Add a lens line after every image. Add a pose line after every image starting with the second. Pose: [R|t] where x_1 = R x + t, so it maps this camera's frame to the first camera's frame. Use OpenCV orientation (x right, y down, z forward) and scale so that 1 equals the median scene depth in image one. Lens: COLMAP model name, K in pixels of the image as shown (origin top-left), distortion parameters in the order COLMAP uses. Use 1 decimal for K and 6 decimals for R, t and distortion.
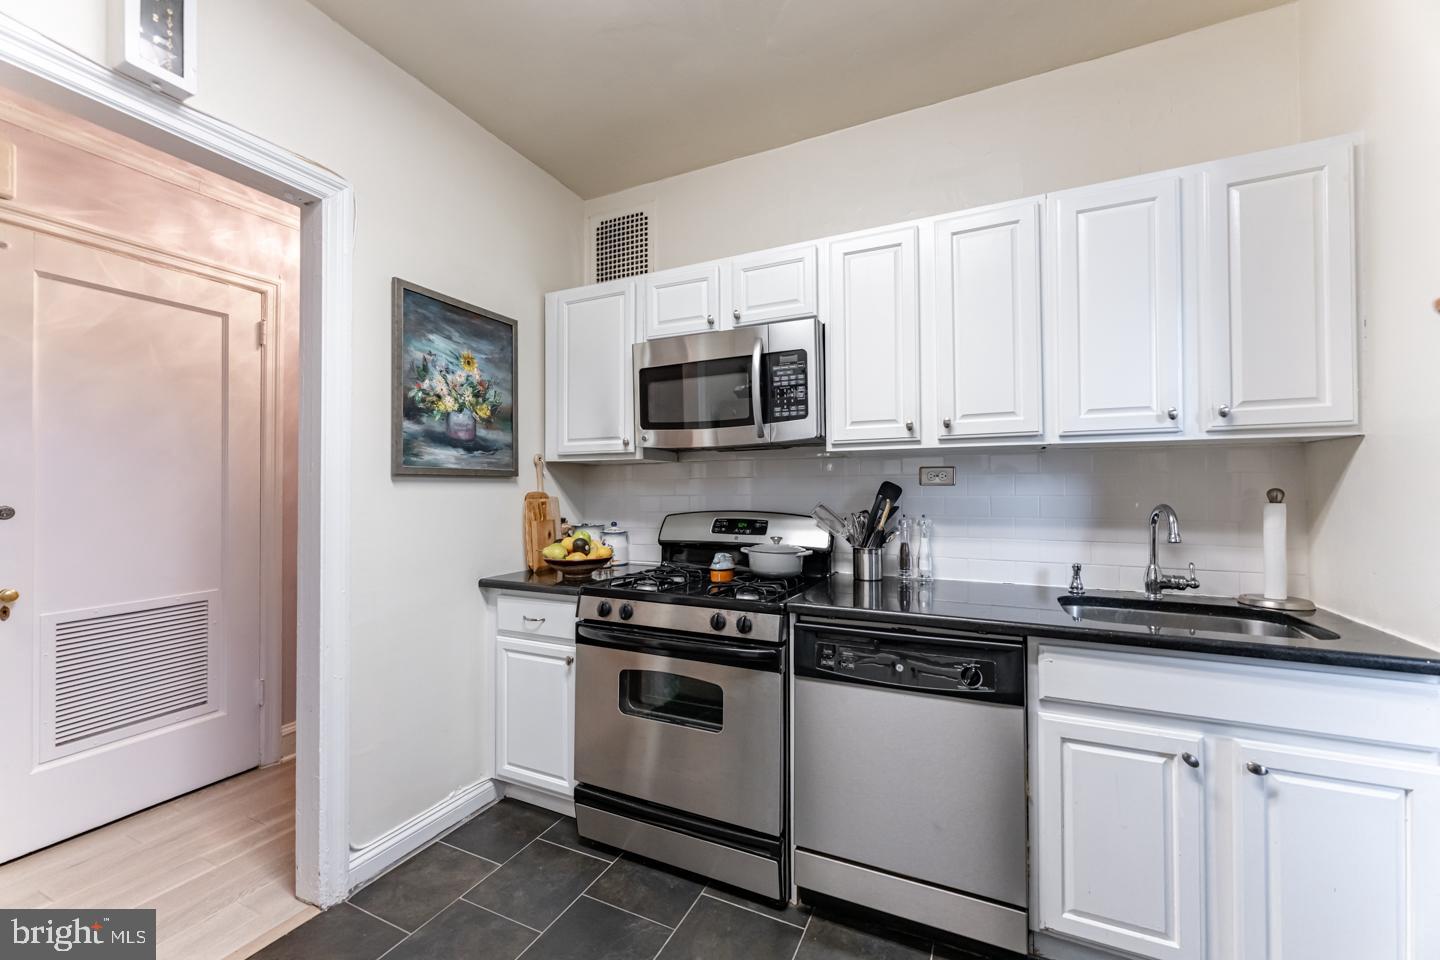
lens RADIAL K [[573.3, 0, 723.5], [0, 573.3, 482.3], [0, 0, 1]] dist [0.001607, -0.000119]
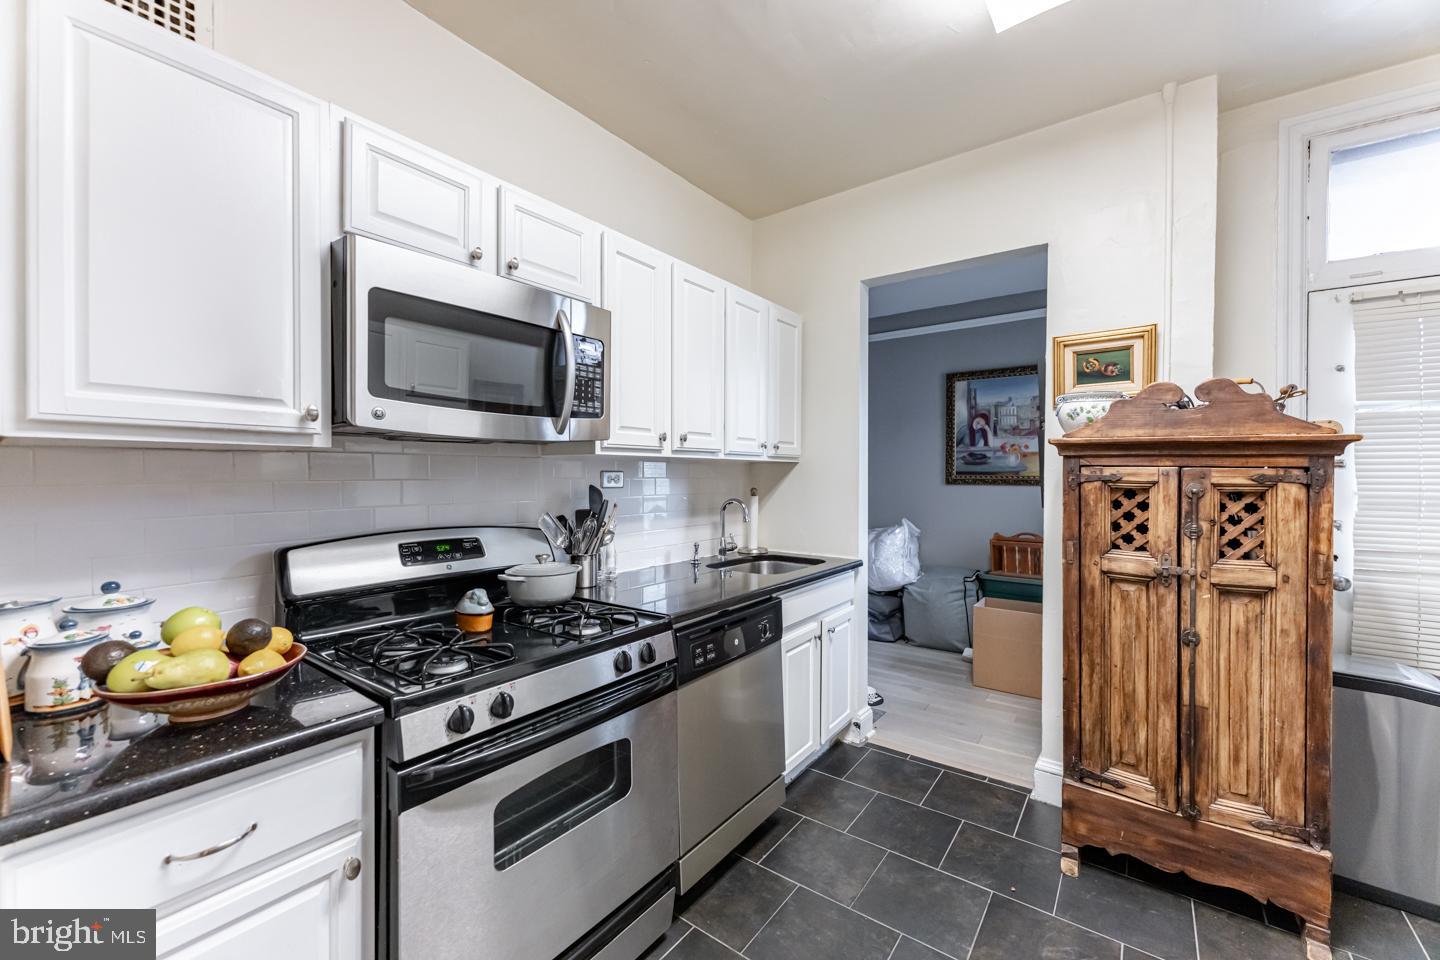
lens RADIAL K [[573.3, 0, 715.0], [0, 573.3, 473.4], [0, 0, 1]] dist [0.001607, -0.000119]
pose [[0.207159, 0.006743, 0.978284, -0.726060], [-0.011970, 0.999919, -0.004357, -0.022065], [-0.978234, -0.010807, 0.207223, 0.651374]]
